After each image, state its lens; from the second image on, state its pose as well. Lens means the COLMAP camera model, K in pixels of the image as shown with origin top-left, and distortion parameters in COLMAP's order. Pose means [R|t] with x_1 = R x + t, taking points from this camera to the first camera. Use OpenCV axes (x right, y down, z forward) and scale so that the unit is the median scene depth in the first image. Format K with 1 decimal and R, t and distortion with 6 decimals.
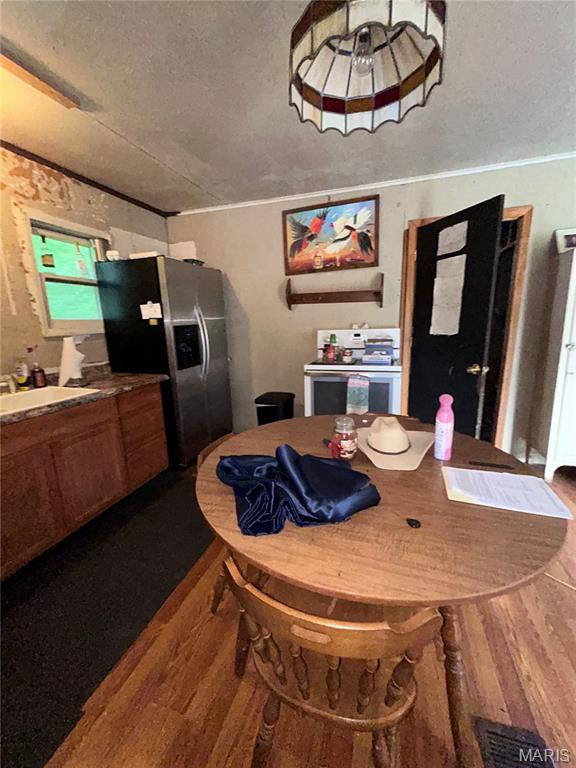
lens RADIAL K [[312.5, 0, 288.9], [0, 312.5, 384.4], [0, 0, 1]] dist [-0.000590, 0.000333]
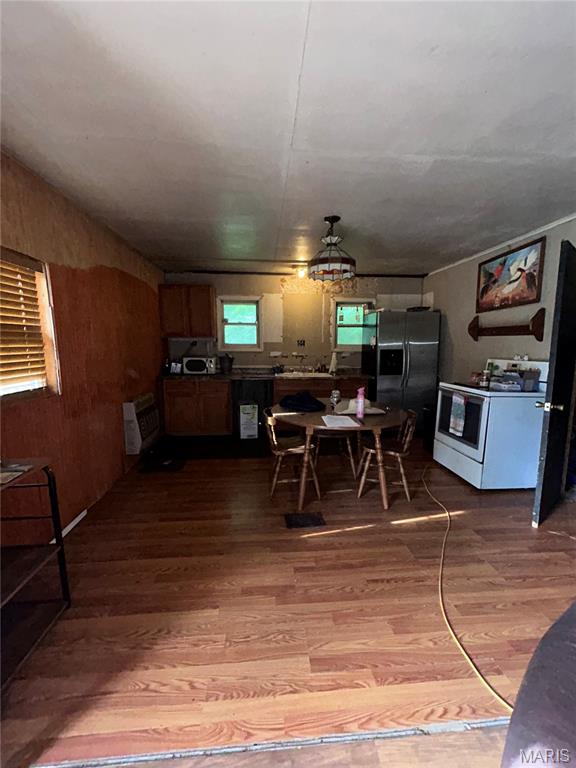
lens RADIAL K [[312.5, 0, 288.3], [0, 312.5, 386.8], [0, 0, 1]] dist [-0.000590, 0.000333]
pose [[0.395392, 0.151942, -0.905858, 0.929111], [-0.201653, 0.976521, 0.075777, -0.011456], [0.896103, 0.152708, 0.416748, -0.141828]]
